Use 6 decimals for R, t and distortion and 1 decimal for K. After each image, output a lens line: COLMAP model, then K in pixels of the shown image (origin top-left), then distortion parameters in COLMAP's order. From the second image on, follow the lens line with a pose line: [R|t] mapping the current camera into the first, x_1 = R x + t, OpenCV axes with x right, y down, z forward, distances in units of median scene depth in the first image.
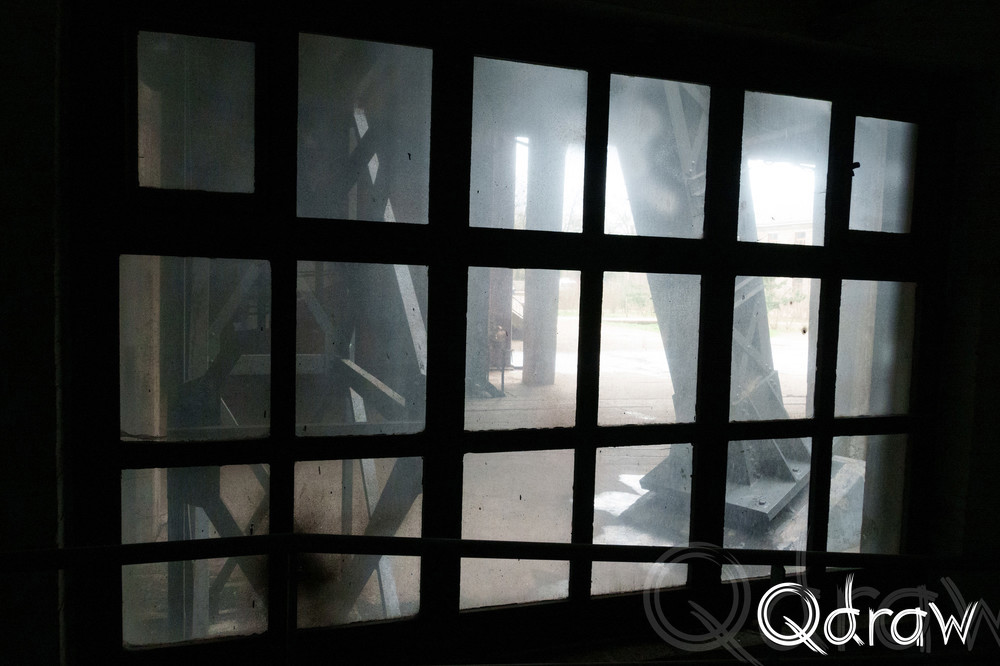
lens RADIAL K [[827.6, 0, 500.0], [0, 827.6, 333.0], [0, 0, 1]] dist [-0.005063, -0.003992]
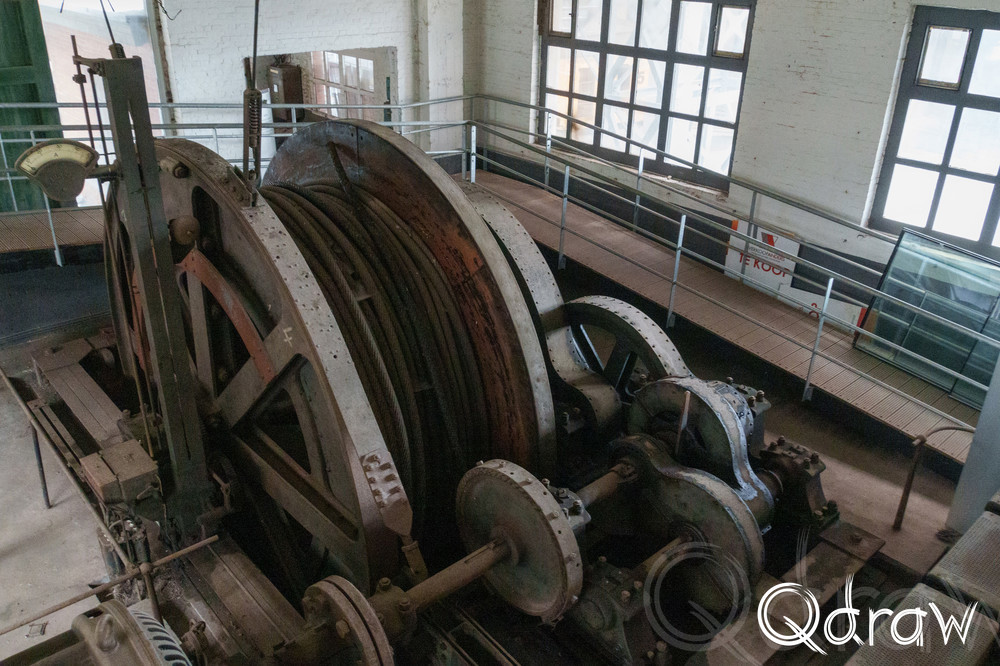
lens RADIAL K [[827.6, 0, 500.0], [0, 827.6, 333.0], [0, 0, 1]] dist [-0.005063, -0.003992]
pose [[0.400811, 0.377446, -0.834796, 3.112018], [-0.065448, 0.920658, 0.384844, -0.296409], [0.913820, -0.099614, 0.393713, -0.959046]]
